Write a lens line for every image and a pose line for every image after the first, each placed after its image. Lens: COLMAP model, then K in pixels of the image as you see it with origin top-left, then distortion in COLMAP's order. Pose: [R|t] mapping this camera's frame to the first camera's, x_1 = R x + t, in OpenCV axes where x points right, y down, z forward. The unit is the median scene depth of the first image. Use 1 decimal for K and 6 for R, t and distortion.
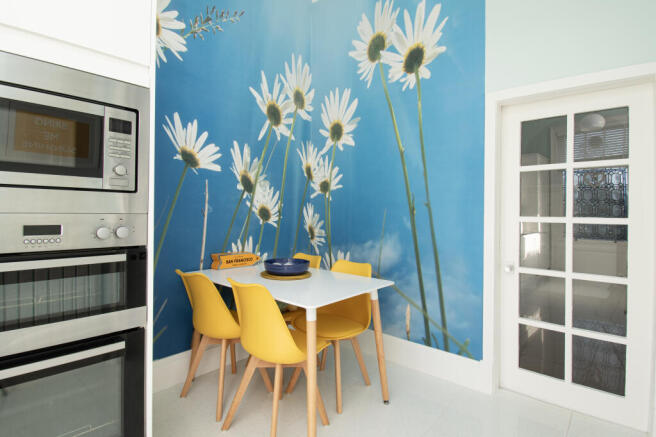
lens RADIAL K [[340.4, 0, 328.0], [0, 340.4, 218.5], [0, 0, 1]] dist [-0.001817, -0.000209]
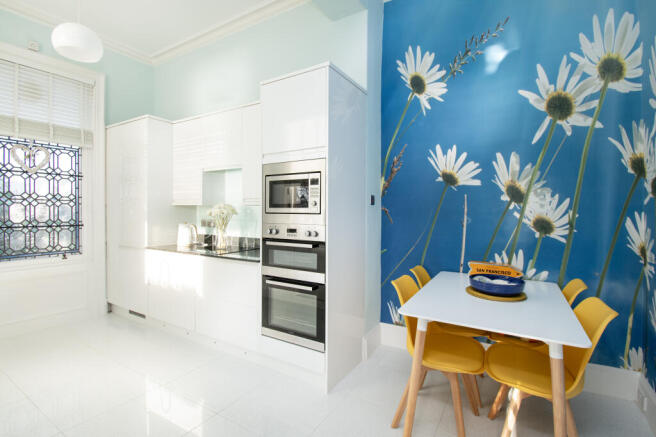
lens RADIAL K [[303.9, 0, 328.0], [0, 303.9, 218.5], [0, 0, 1]] dist [0.063324, -0.040905]
pose [[0.170348, 0.010759, -0.985325, 0.514139], [-0.019828, 0.999775, 0.007489, -0.028748], [0.985184, 0.018261, 0.170523, 0.332925]]
